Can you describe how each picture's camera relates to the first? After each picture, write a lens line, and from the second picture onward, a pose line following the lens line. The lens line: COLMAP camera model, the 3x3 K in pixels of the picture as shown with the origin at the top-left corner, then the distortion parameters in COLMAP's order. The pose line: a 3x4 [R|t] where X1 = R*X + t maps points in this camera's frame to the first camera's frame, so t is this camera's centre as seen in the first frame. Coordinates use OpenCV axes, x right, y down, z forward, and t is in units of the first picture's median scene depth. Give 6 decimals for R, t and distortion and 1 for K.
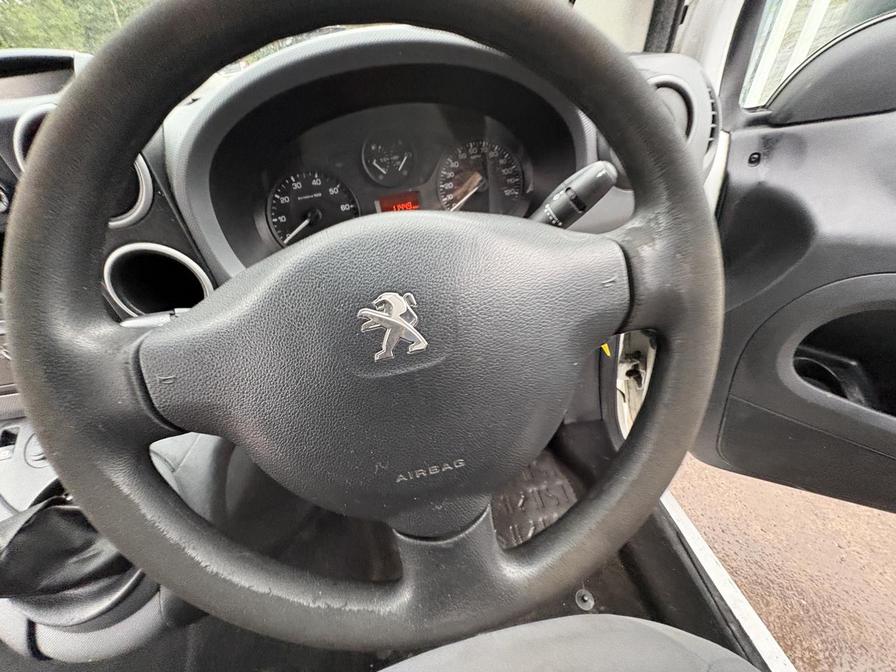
lens RADIAL K [[355.3, 0, 450.4], [0, 355.3, 340.3], [0, 0, 1]] dist [-0.000916, -0.000213]
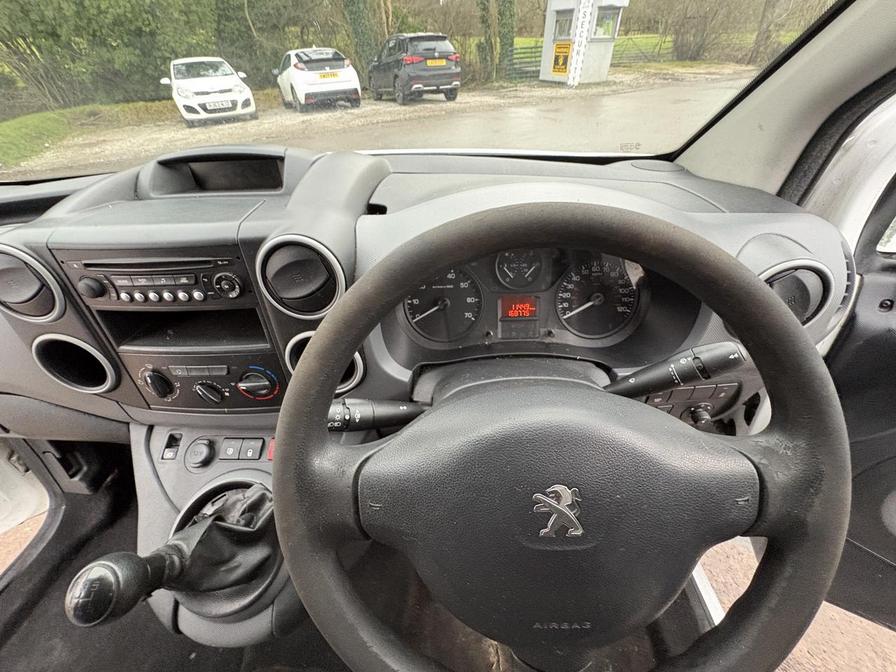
lens RADIAL K [[355.3, 0, 447.0], [0, 355.3, 336.1], [0, 0, 1]] dist [-0.000916, -0.000213]
pose [[0.976736, 0.180495, -0.115794, -0.273594], [-0.181912, 0.983313, -0.001700, -0.307104], [0.113555, 0.022725, 0.993272, -0.163135]]
